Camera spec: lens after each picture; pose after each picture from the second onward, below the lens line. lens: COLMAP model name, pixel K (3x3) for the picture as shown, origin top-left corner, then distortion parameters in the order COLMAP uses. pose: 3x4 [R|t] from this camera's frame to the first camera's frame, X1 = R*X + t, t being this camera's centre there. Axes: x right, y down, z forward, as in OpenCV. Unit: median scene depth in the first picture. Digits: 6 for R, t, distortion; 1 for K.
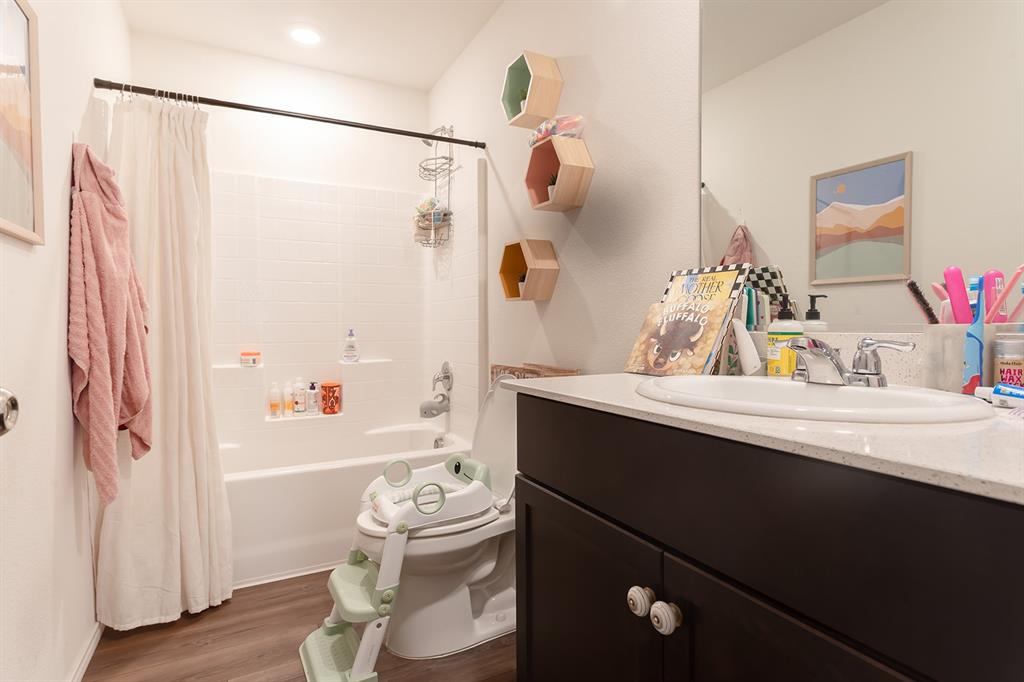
lens RADIAL K [[544.1, 0, 513.6], [0, 544.1, 328.7], [0, 0, 1]] dist [-0.001761, 0.000369]
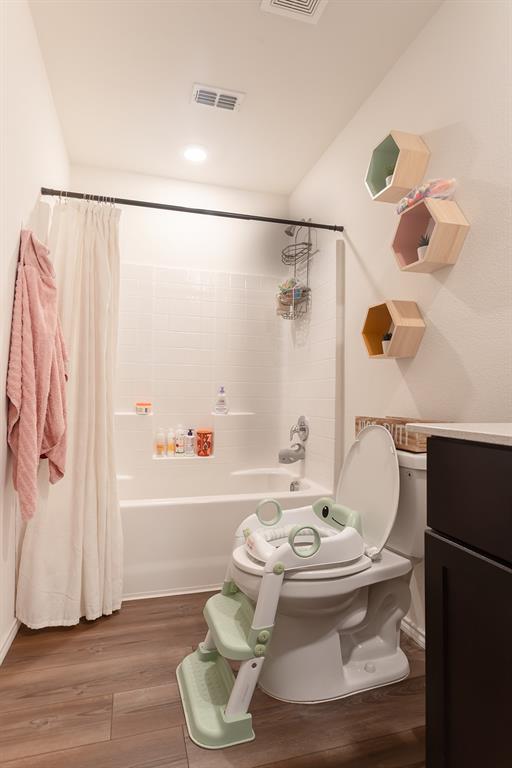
lens RADIAL K [[394.6, 0, 256.0], [0, 394.6, 384.0], [0, 0, 1]] dist [0.003241, 0.000756]
pose [[0.985545, 0.023509, -0.167773, -0.106895], [-0.031465, 0.998495, -0.044922, 0.044103], [0.166465, 0.049552, 0.984802, 0.200023]]
